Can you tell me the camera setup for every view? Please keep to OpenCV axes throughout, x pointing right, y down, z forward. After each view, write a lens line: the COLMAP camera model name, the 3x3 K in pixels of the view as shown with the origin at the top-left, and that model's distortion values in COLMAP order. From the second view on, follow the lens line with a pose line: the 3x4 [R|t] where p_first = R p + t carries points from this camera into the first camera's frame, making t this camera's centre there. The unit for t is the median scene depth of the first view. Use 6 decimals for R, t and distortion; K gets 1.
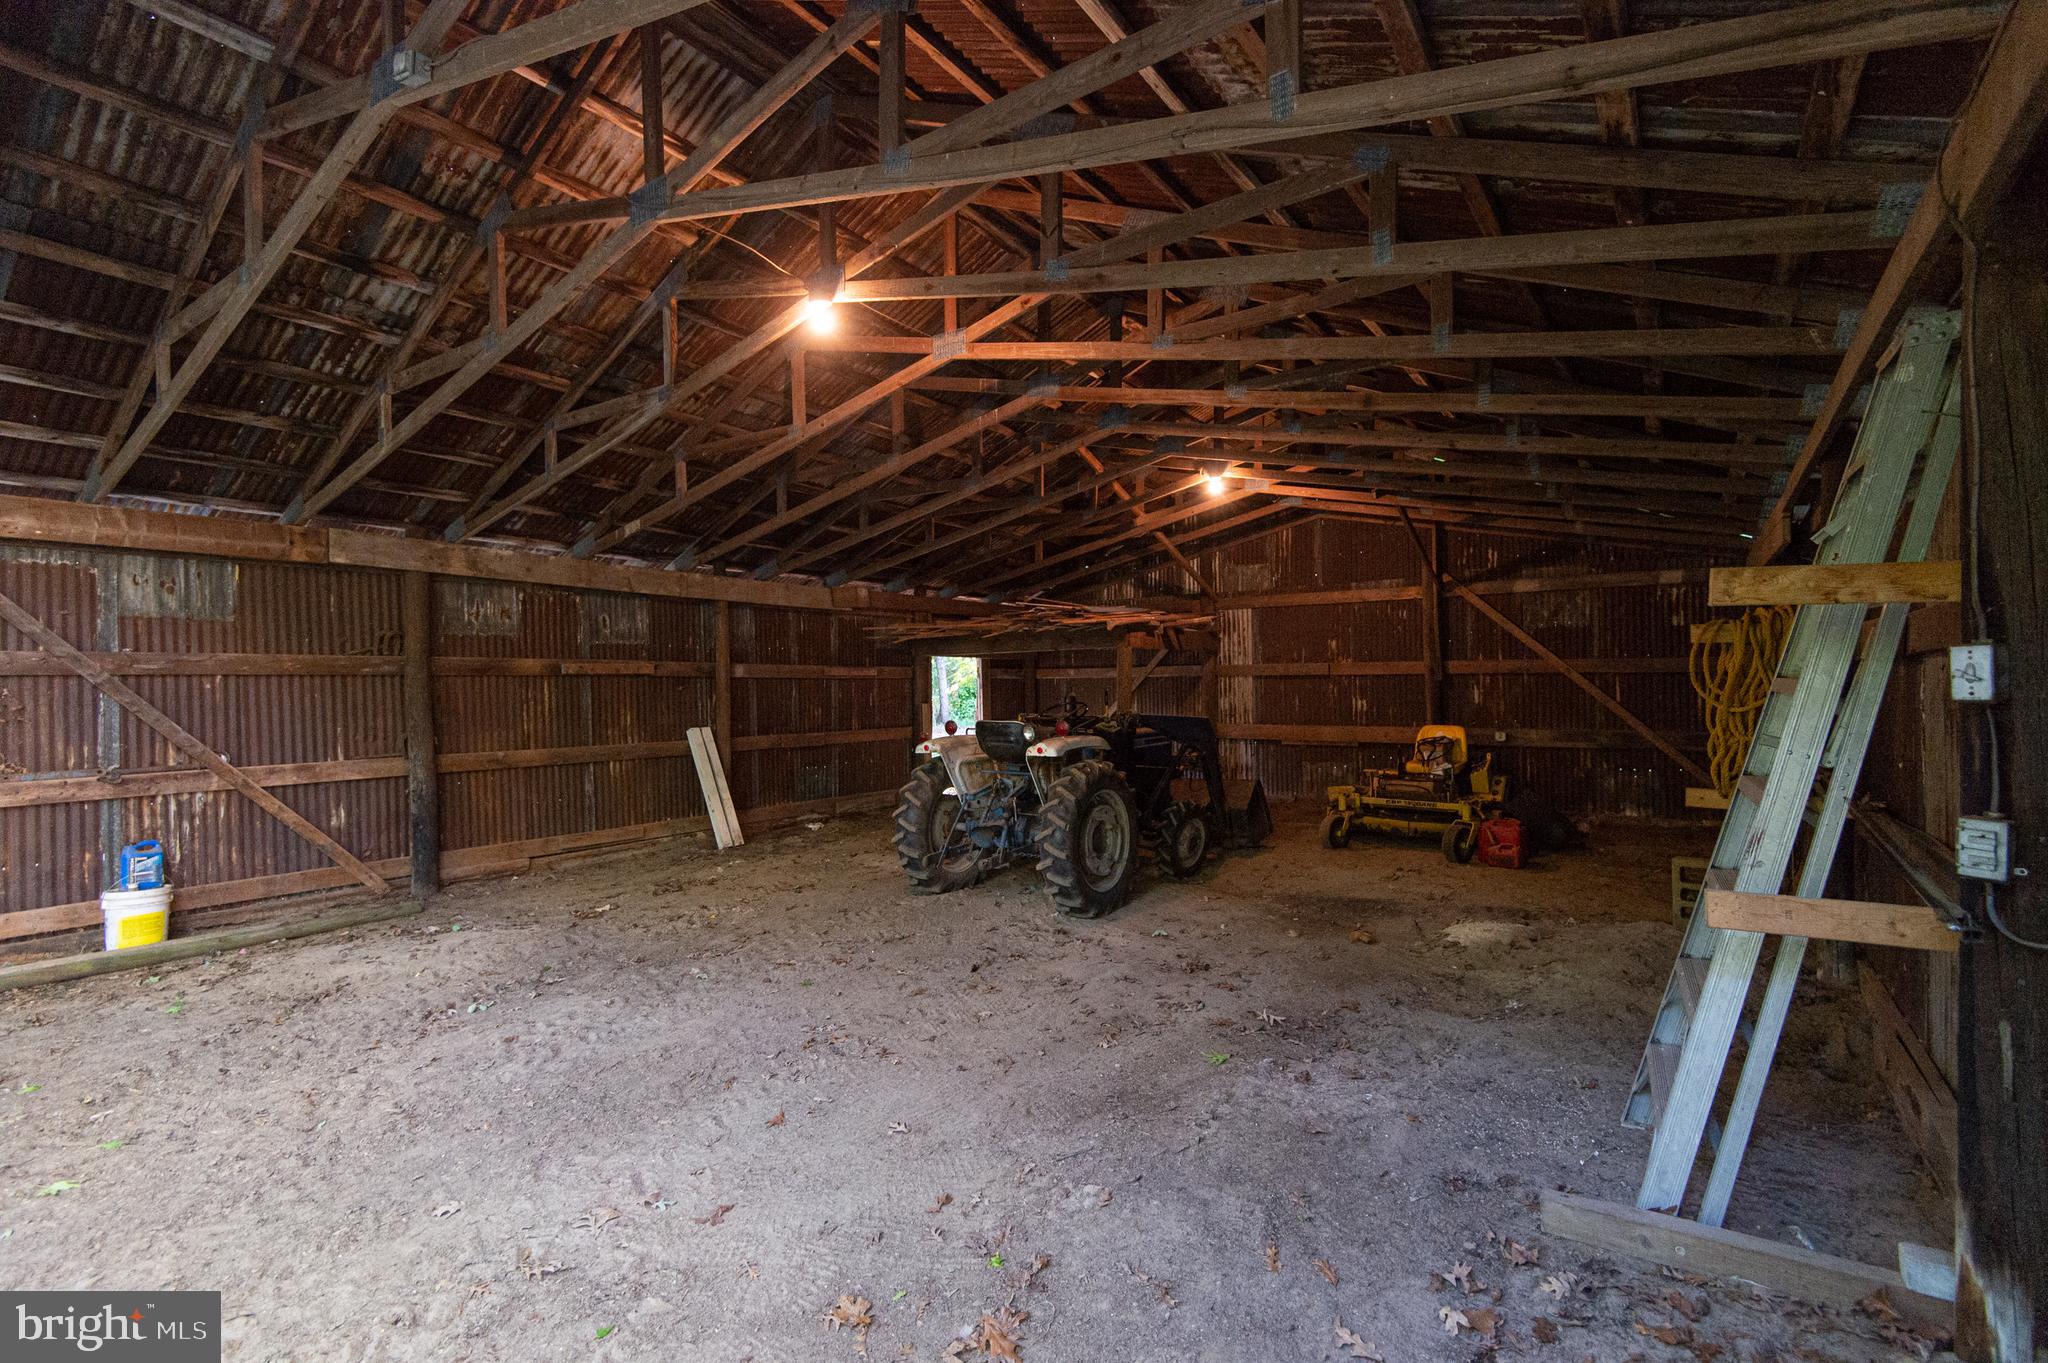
lens RADIAL K [[932.0, 0, 1030.4], [0, 932.0, 677.1], [0, 0, 1]] dist [0.044652, -0.023143]
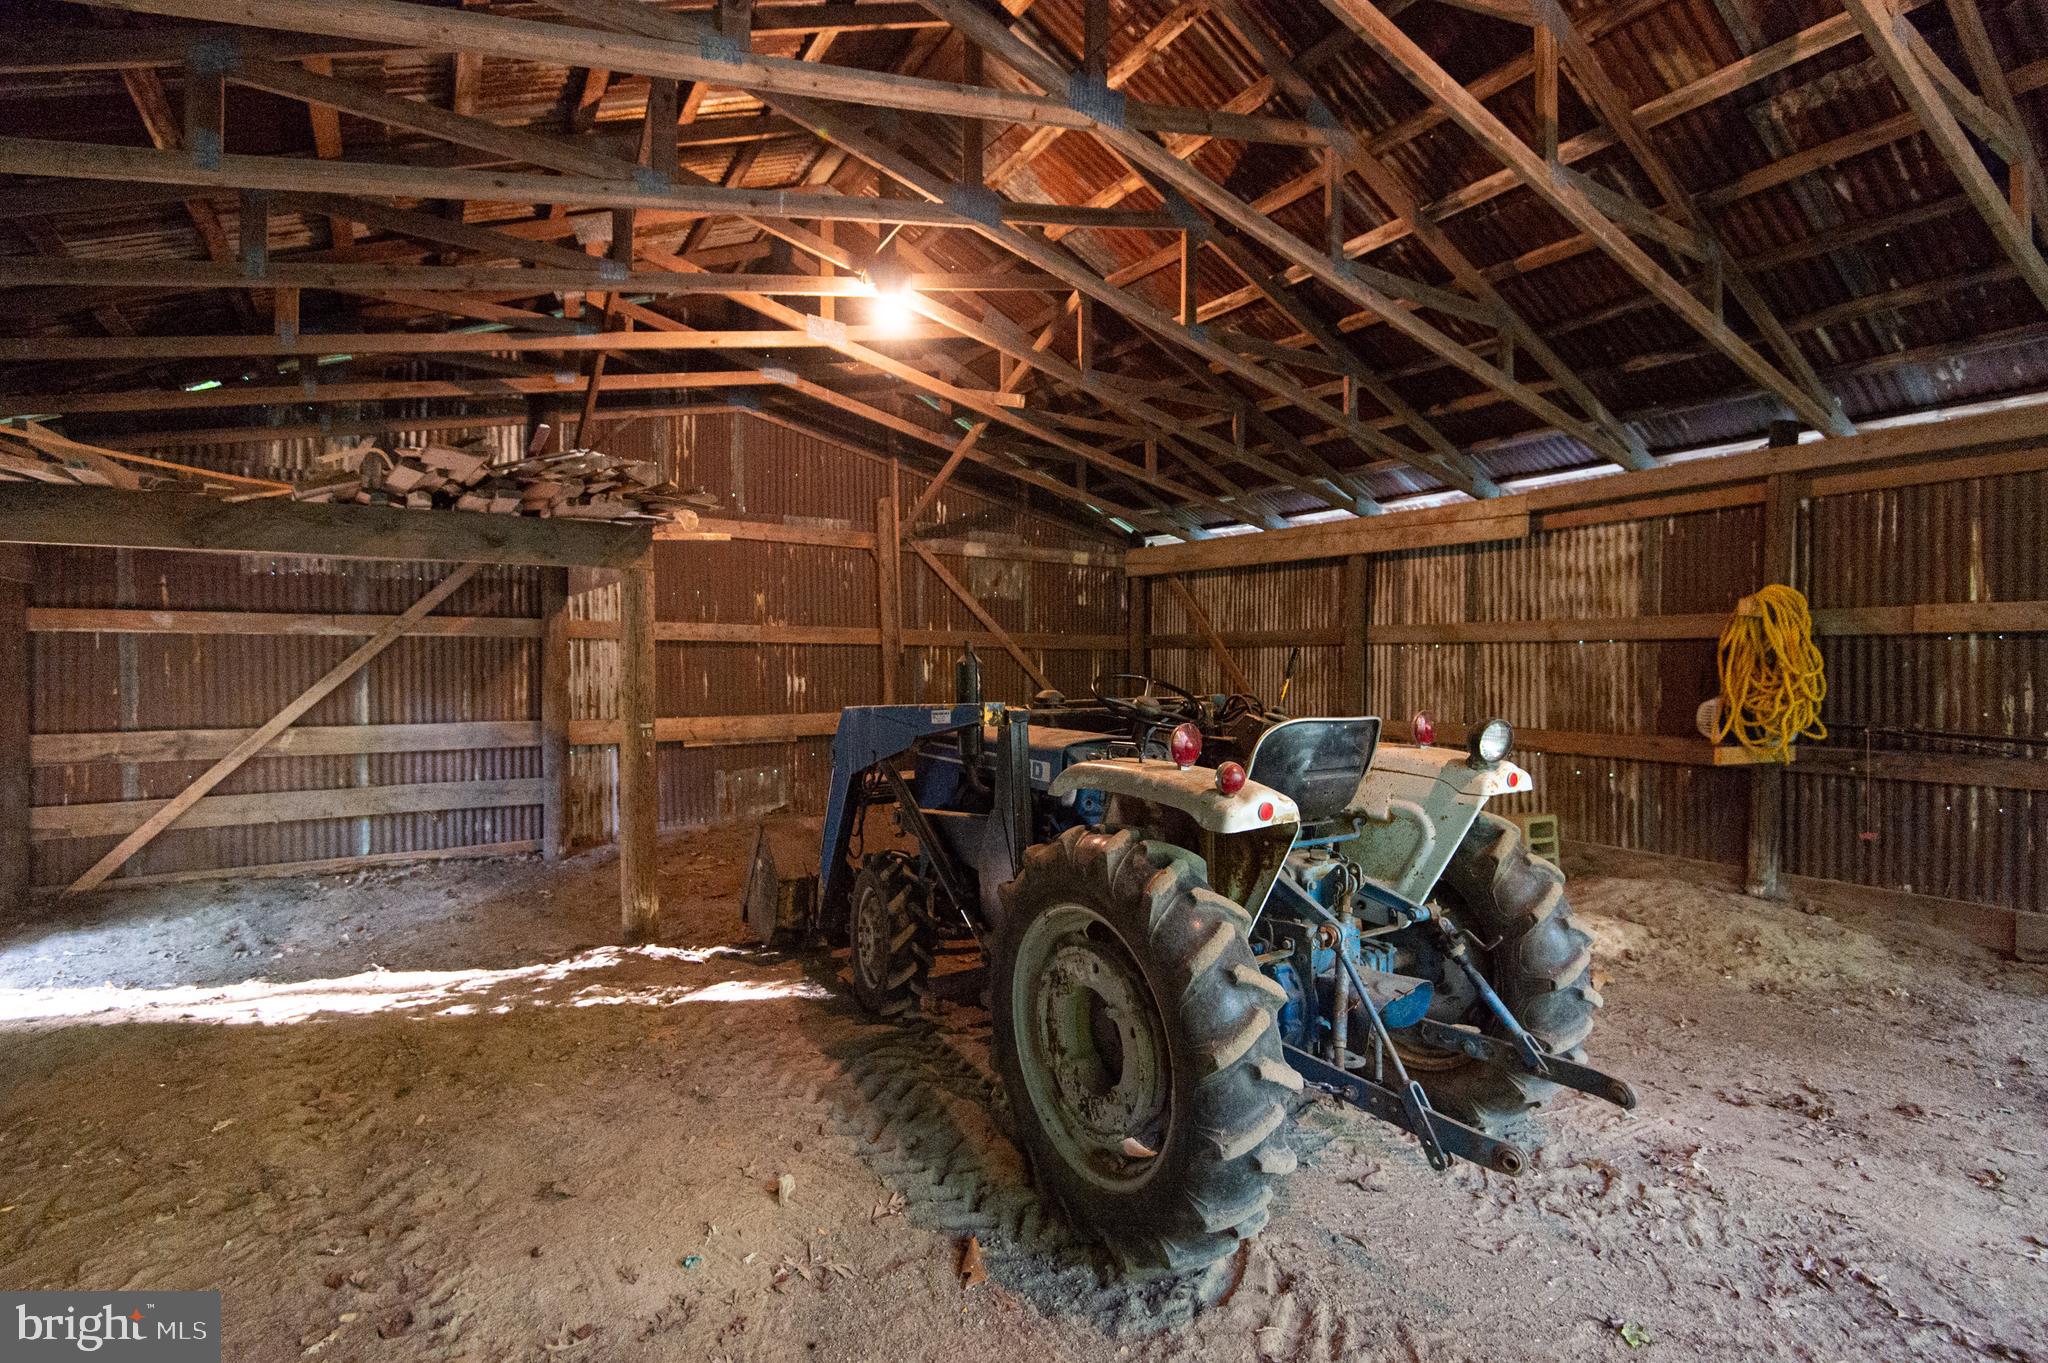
lens RADIAL K [[932.0, 0, 1030.4], [0, 932.0, 677.1], [0, 0, 1]] dist [0.044652, -0.023143]
pose [[0.360430, -0.002330, 0.932783, -0.280260], [-0.012310, 0.999898, 0.007255, 0.017495], [-0.932705, -0.014098, 0.360365, 0.611739]]
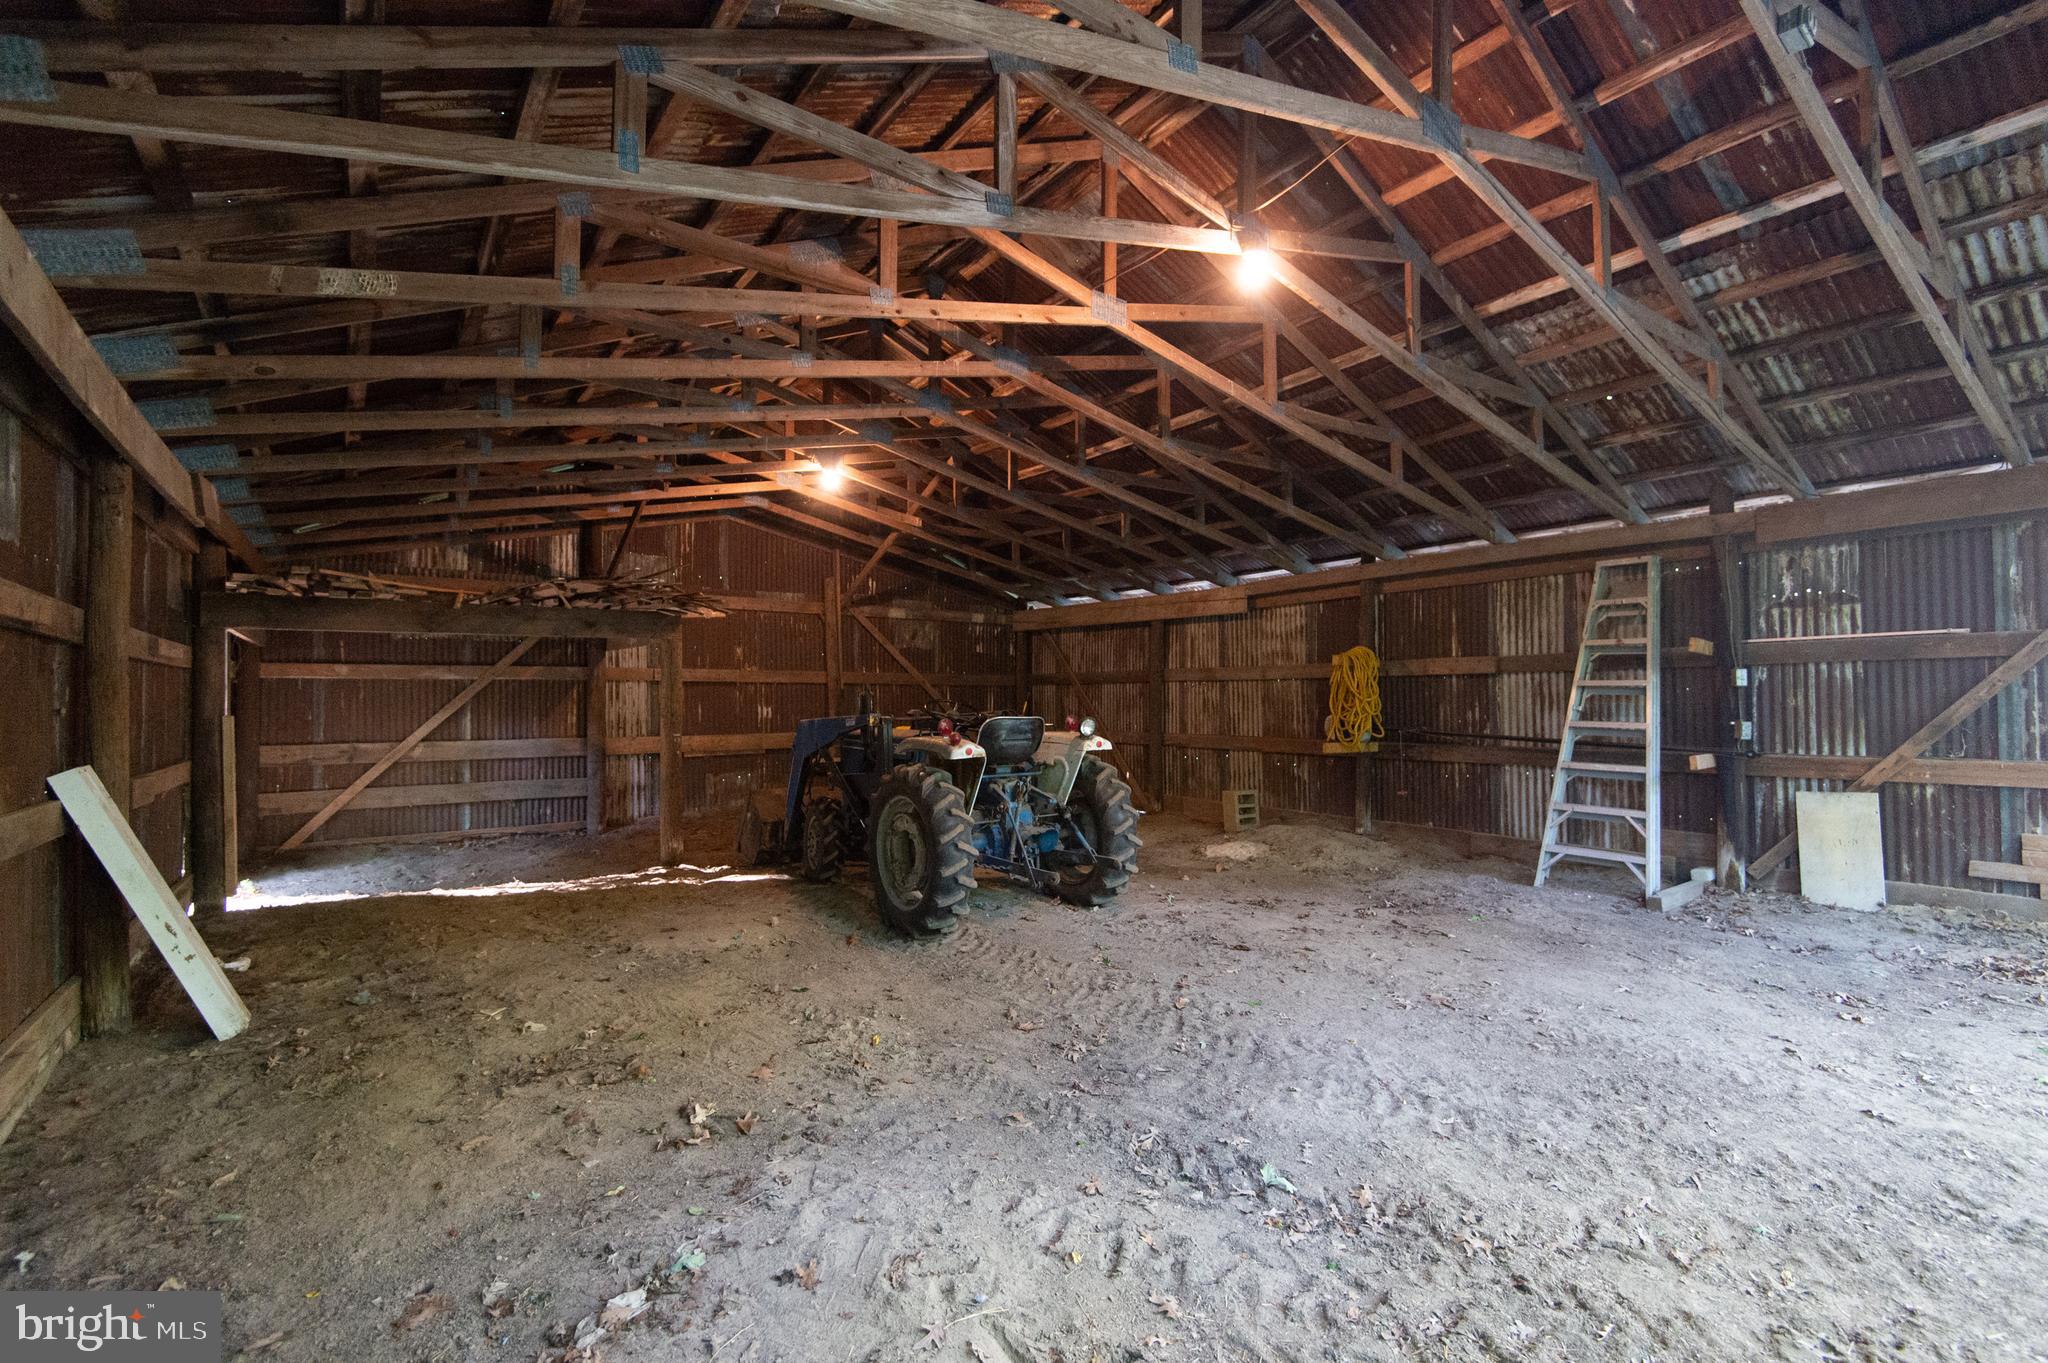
lens RADIAL K [[932.0, 0, 1030.4], [0, 932.0, 677.1], [0, 0, 1]] dist [0.044652, -0.023143]
pose [[0.317643, 0.031397, 0.947690, -0.553423], [-0.006768, 0.999501, -0.030844, 0.022394], [-0.948186, 0.003383, 0.317697, 0.438855]]
